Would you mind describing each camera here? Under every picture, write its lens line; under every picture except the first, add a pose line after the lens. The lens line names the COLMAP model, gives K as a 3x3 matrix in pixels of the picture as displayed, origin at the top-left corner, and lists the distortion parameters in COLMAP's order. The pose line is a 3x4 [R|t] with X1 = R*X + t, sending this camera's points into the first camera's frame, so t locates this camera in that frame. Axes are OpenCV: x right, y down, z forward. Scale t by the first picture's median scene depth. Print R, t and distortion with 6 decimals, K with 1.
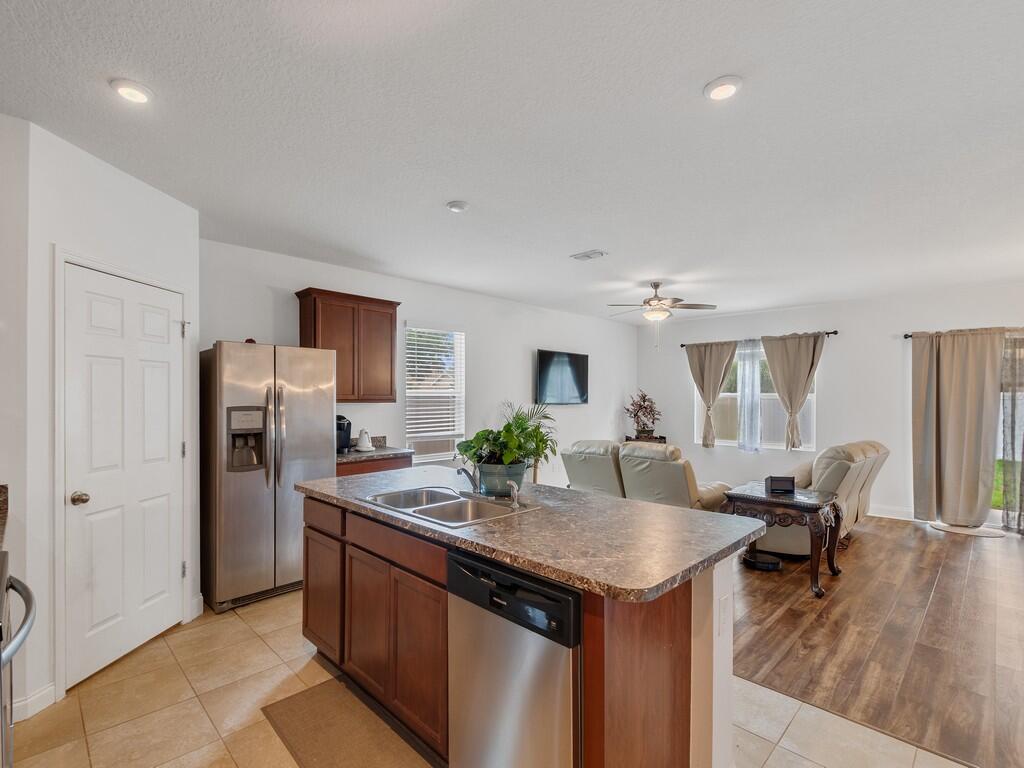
lens RADIAL K [[491.0, 0, 502.6], [0, 491.0, 397.6], [0, 0, 1]] dist [-0.001108, -0.001861]
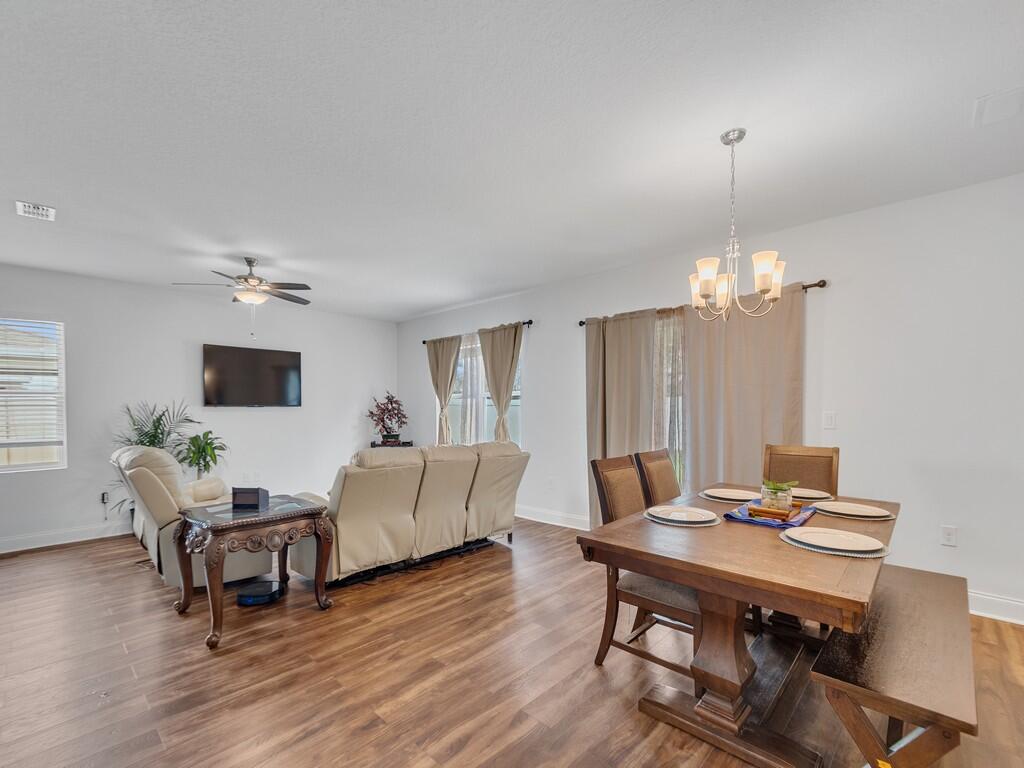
lens RADIAL K [[459.4, 0, 512.5], [0, 459.4, 417.8], [0, 0, 1]] dist [-0.000332, 0.000235]
pose [[0.999344, -0.013887, 0.033451, 0.687803], [0.013191, 0.999694, 0.020924, 0.027243], [-0.033731, -0.020469, 0.999221, 0.177558]]
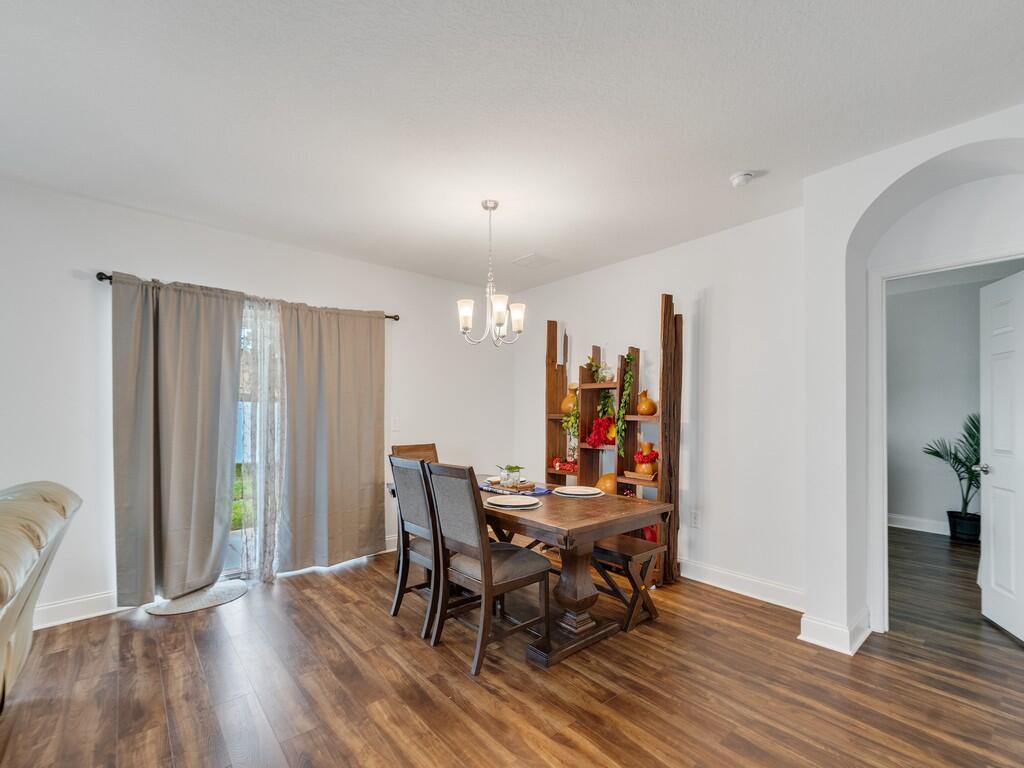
lens RADIAL K [[455.3, 0, 489.9], [0, 455.3, 409.8], [0, 0, 1]] dist [0.000455, -0.000128]
pose [[0.098477, -0.000384, 0.995139, 0.373682], [0.000235, 1.000000, 0.000363, 0.023421], [-0.995139, 0.000198, 0.098477, 0.536076]]
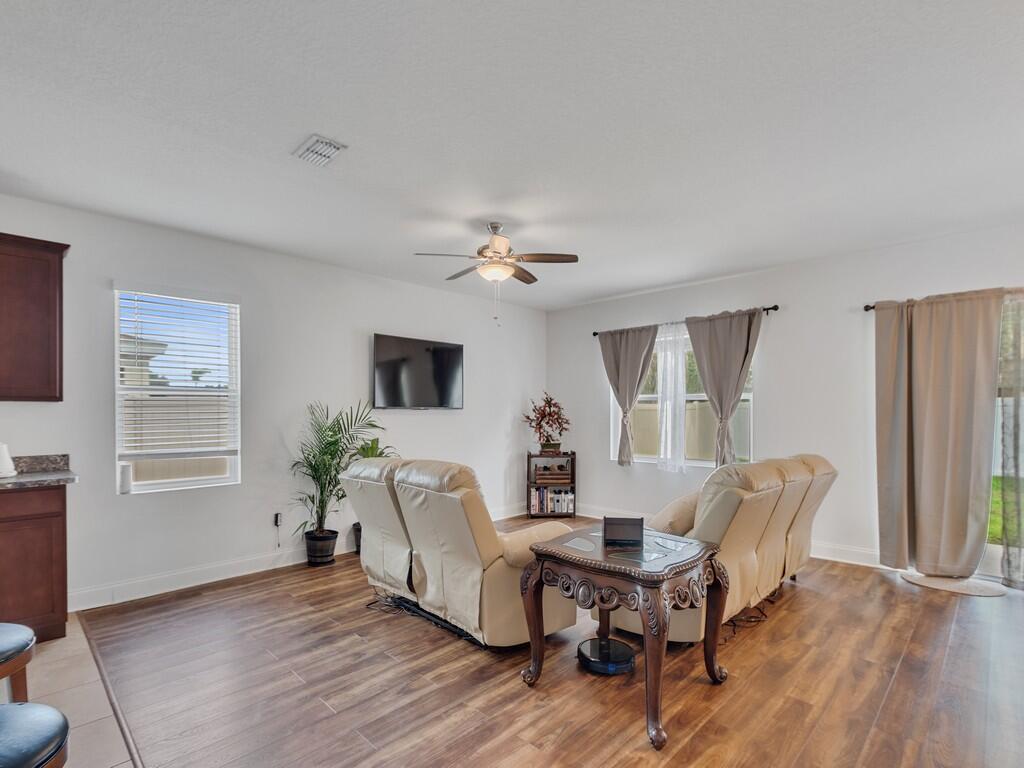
lens RADIAL K [[504.0, 0, 510.8], [0, 504.0, 414.1], [0, 0, 1]] dist [0.003291, -0.000447]
pose [[0.999830, -0.006596, 0.017205, 0.300709], [0.006571, 0.999977, 0.001494, 0.025076], [-0.017214, -0.001381, 0.999851, 0.283503]]
